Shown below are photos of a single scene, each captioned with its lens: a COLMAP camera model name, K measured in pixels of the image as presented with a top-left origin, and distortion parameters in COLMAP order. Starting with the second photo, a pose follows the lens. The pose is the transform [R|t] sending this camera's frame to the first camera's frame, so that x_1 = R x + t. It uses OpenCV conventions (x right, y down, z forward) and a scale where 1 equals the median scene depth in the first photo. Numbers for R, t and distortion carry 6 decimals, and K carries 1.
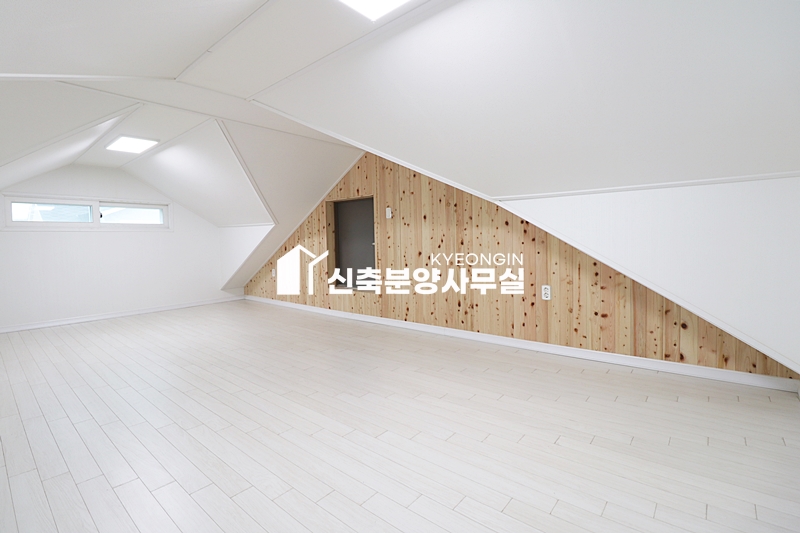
lens RADIAL K [[371.6, 0, 399.5], [0, 371.6, 267.3], [0, 0, 1]] dist [-0.010377, -0.005521]
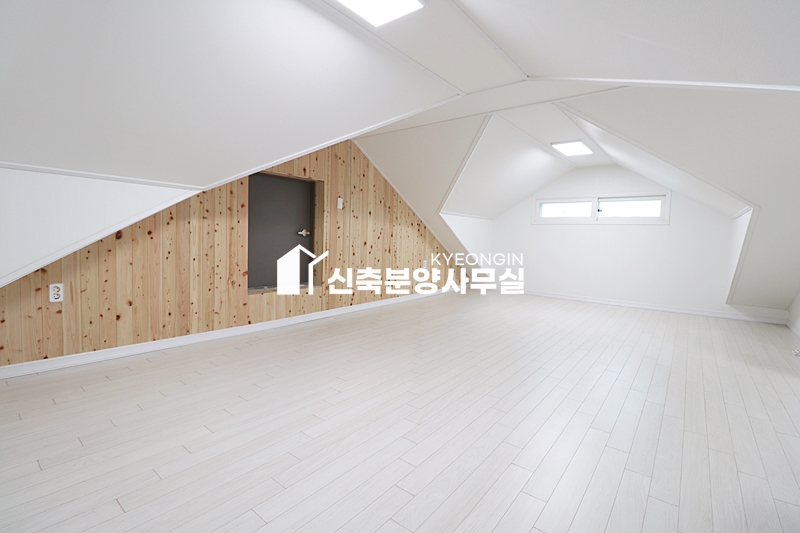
lens RADIAL K [[371.6, 0, 399.1], [0, 371.6, 264.0], [0, 0, 1]] dist [-0.010377, -0.005521]
pose [[-0.033977, -0.063888, 0.997379, -1.068934], [0.035240, 0.997258, 0.065080, -0.042846], [-0.998801, 0.037359, -0.031632, 0.892785]]
